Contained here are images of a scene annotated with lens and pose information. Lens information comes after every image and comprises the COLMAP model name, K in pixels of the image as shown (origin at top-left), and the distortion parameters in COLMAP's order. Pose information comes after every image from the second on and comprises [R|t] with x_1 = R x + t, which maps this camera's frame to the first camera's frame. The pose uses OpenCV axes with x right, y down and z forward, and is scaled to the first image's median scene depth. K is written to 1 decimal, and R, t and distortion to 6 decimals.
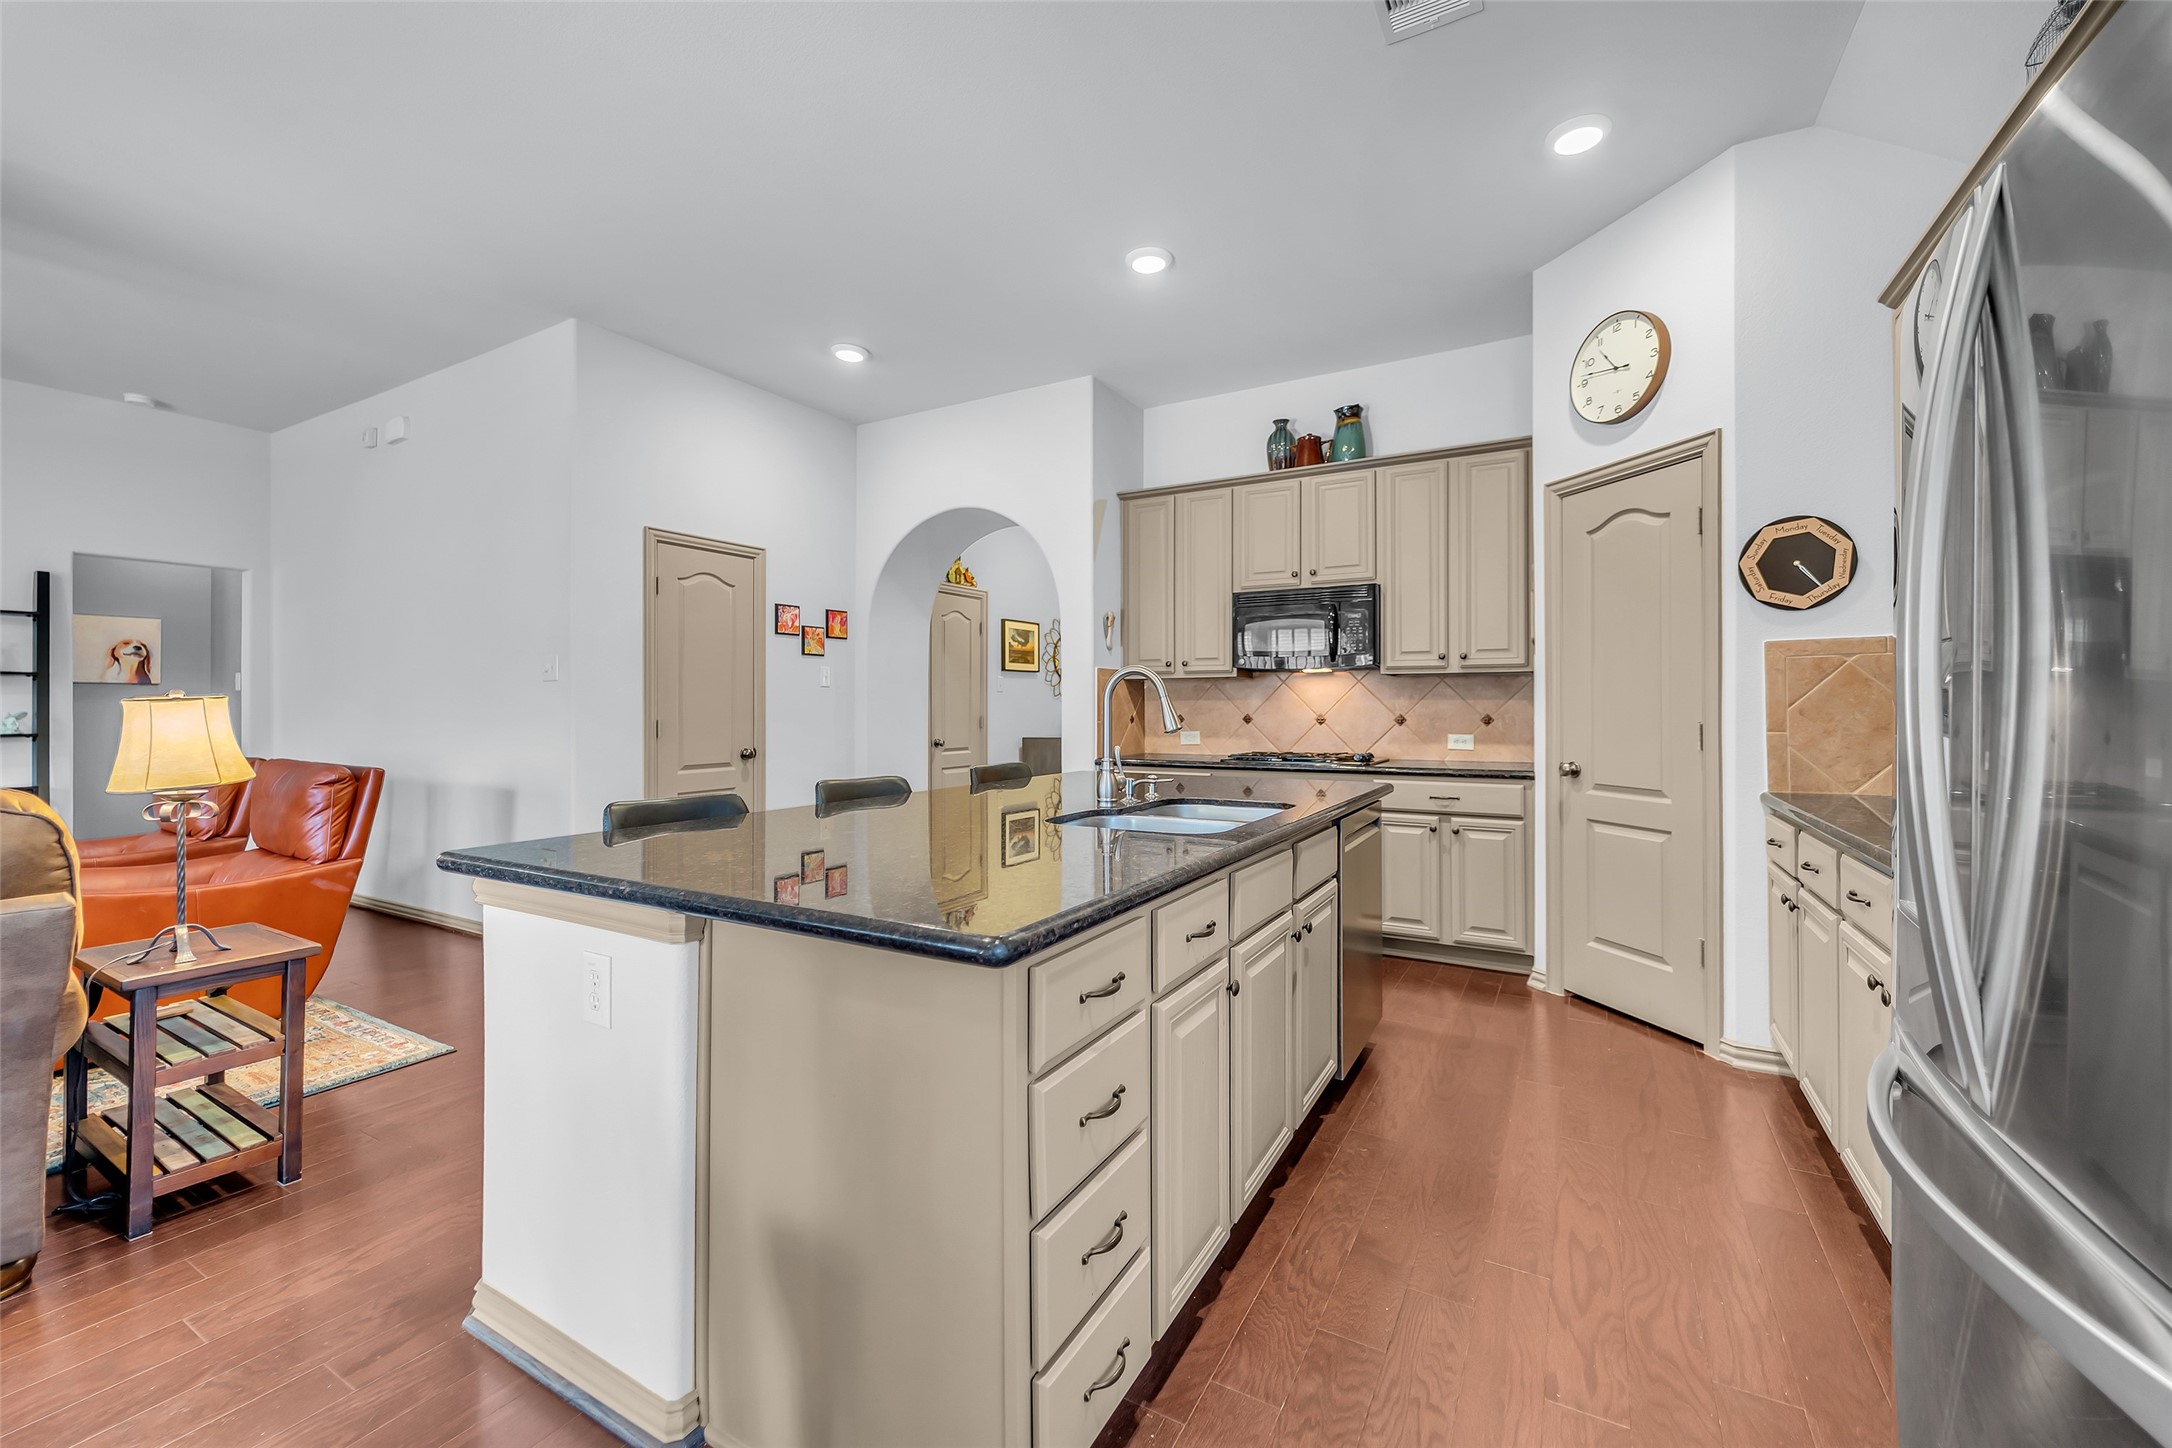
lens RADIAL K [[867.8, 0, 1048.3], [0, 867.8, 694.9], [0, 0, 1]] dist [0.001716, 0.000100]
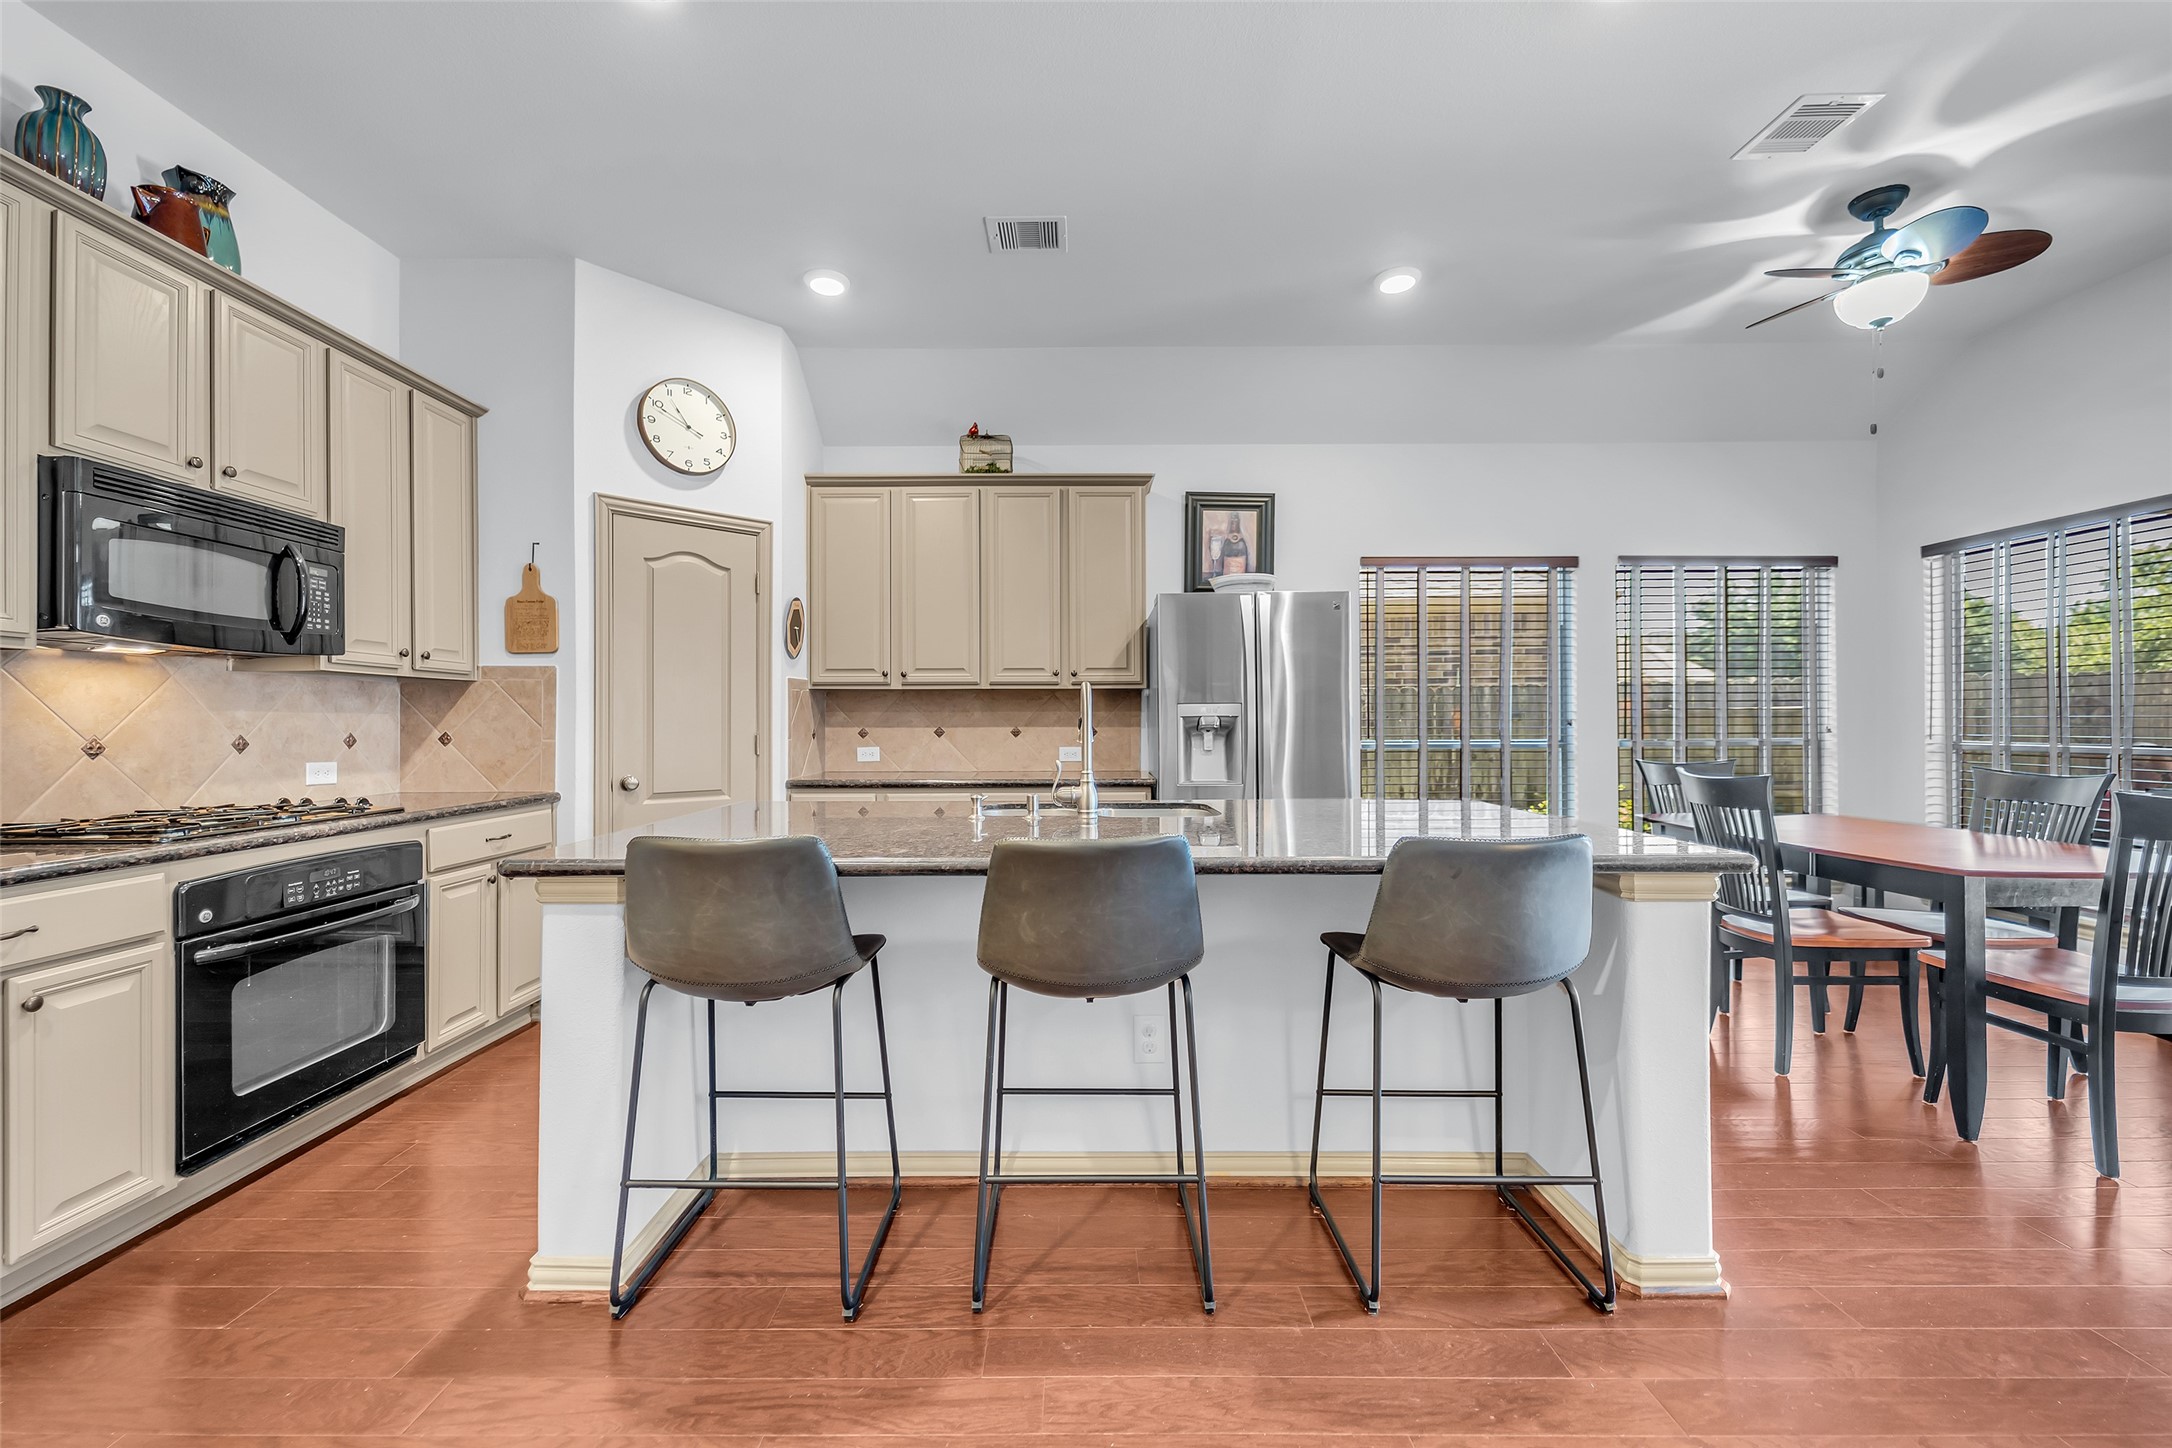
lens RADIAL K [[867.8, 0, 1083.2], [0, 867.8, 727.8], [0, 0, 1]] dist [0.001716, 0.000100]
pose [[-0.519111, -0.006015, 0.854686, -0.467736], [-0.015640, 0.999875, -0.002462, 0.011005], [-0.854564, -0.014646, -0.519140, 0.904454]]
